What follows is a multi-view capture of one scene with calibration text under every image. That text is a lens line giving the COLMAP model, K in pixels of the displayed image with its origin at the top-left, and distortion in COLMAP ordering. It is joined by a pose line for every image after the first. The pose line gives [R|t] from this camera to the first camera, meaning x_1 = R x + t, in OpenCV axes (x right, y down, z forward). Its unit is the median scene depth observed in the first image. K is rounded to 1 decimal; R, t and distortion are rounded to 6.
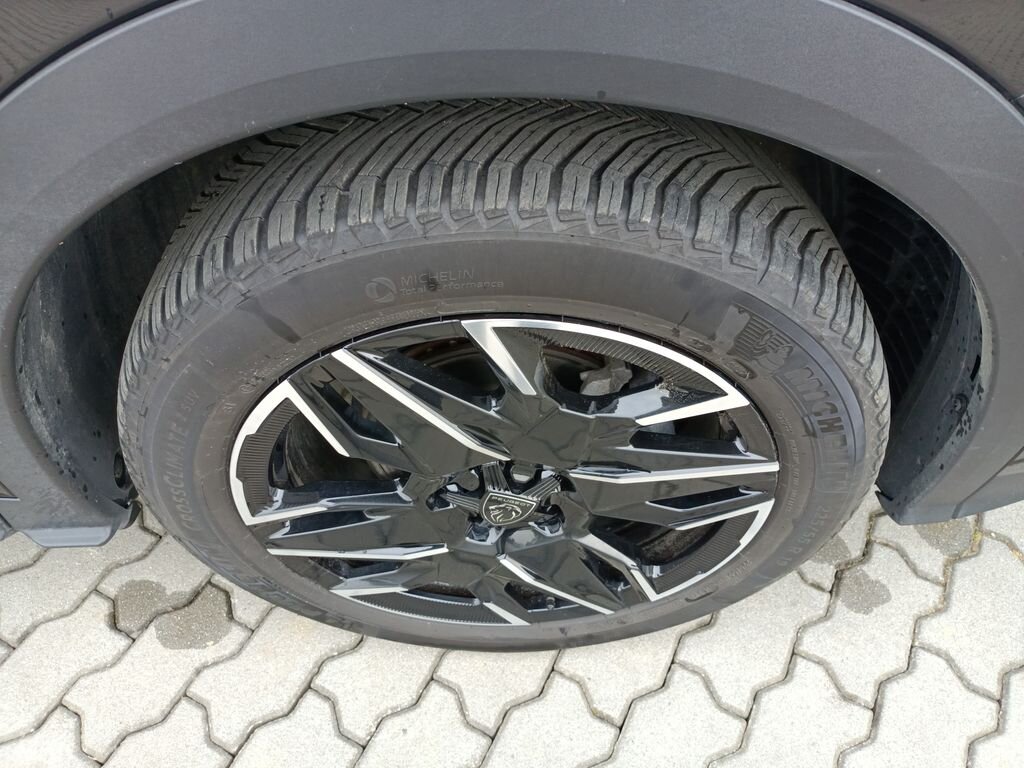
lens RADIAL K [[761.2, 0, 510.8], [0, 761.2, 384.7], [0, 0, 1]] dist [0.029270, -0.011115]
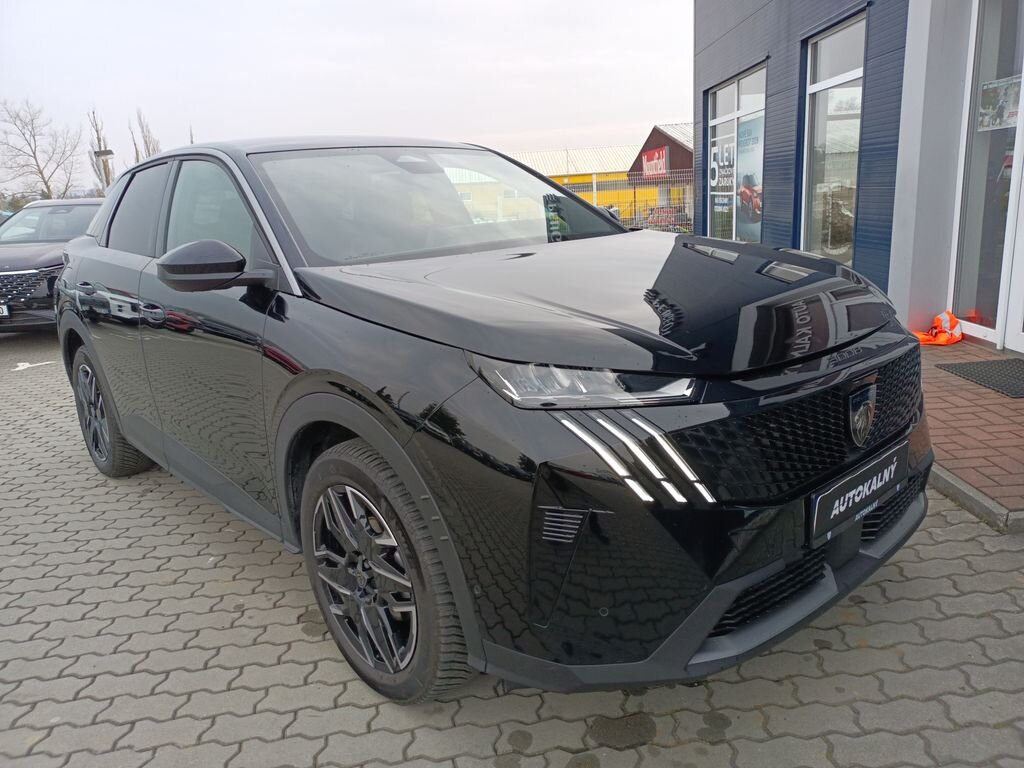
lens RADIAL K [[761.2, 0, 504.0], [0, 761.2, 383.2], [0, 0, 1]] dist [0.029270, -0.011115]
pose [[0.657805, 0.150571, -0.737985, 2.268207], [-0.532418, 0.786007, -0.314204, 0.204215], [0.532751, 0.599602, 0.597205, -0.792030]]
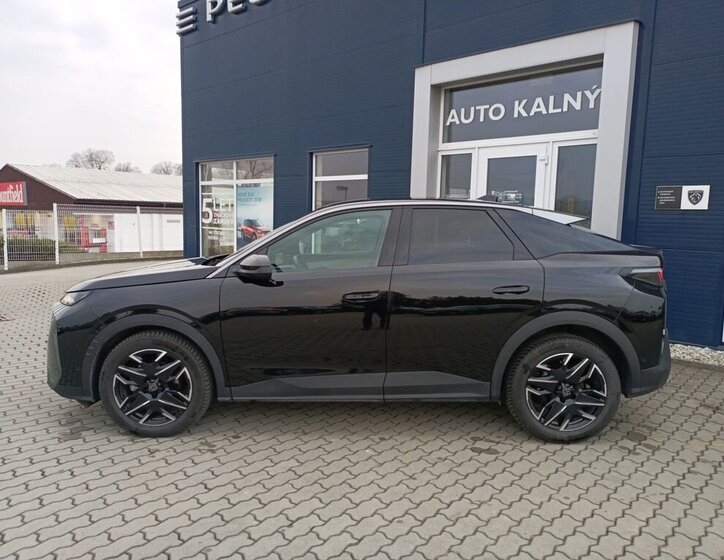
lens RADIAL K [[554.6, 0, 361.4], [0, 554.6, 280.2], [0, 0, 1]] dist [0.035124, -0.017861]
pose [[0.999049, 0.033231, -0.028214, -1.605189], [-0.043556, 0.734611, -0.677089, 2.639876], [-0.001774, 0.677674, 0.735360, -3.106783]]
